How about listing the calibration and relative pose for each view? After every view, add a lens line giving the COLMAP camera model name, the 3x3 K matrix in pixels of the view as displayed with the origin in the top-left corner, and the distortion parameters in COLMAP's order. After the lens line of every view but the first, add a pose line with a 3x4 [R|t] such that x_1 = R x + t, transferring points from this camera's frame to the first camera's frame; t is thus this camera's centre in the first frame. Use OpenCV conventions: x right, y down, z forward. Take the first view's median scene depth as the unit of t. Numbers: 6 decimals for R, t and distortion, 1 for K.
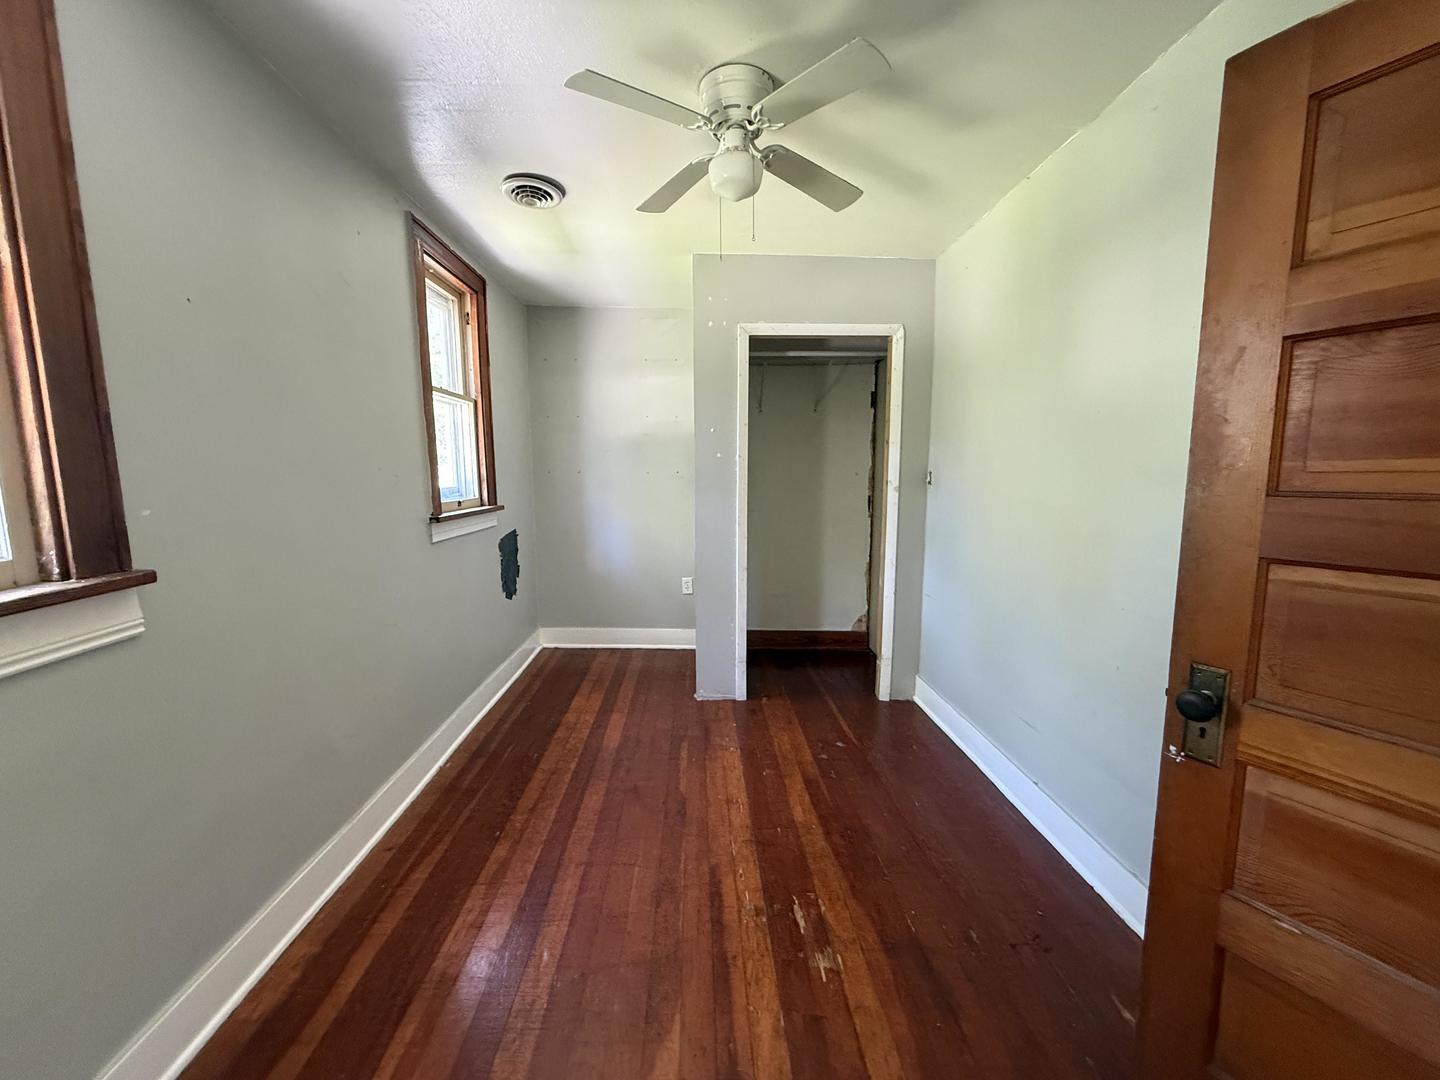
lens RADIAL K [[579.0, 0, 718.0], [0, 579.0, 542.3], [0, 0, 1]] dist [-0.005457, 0.002296]
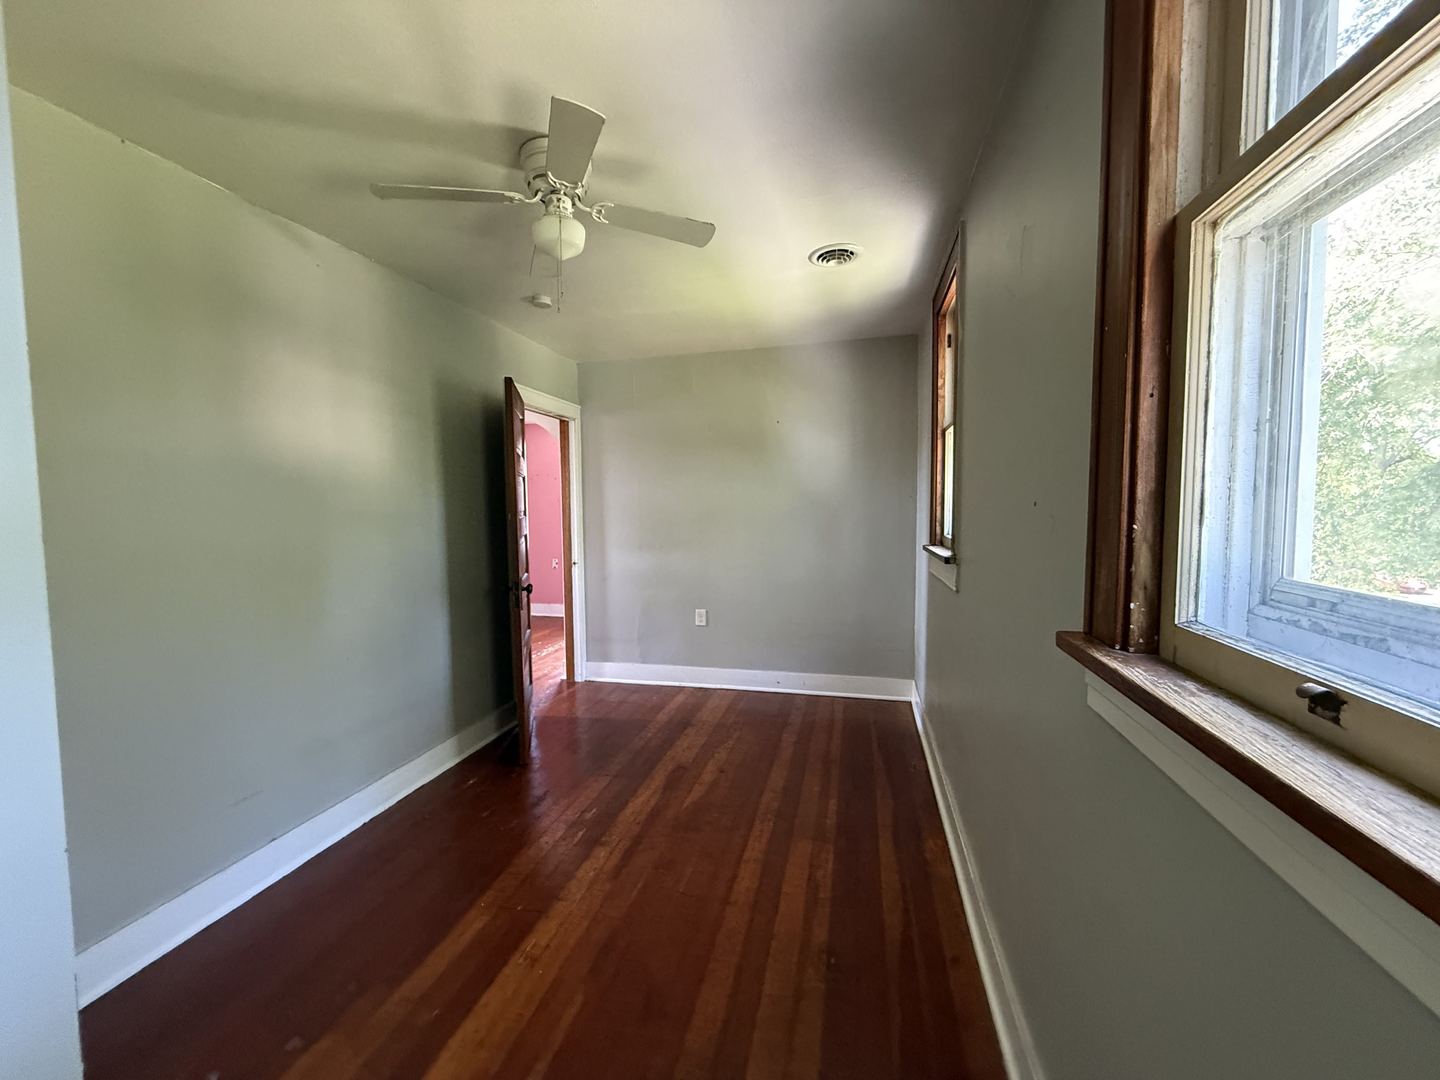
lens RADIAL K [[579.0, 0, 719.4], [0, 579.0, 541.5], [0, 0, 1]] dist [-0.005457, 0.002296]
pose [[-0.963316, 0.000489, 0.268369, -0.488217], [0.051118, 0.982024, 0.181703, -0.239443], [-0.263456, 0.188756, -0.946024, 1.852327]]
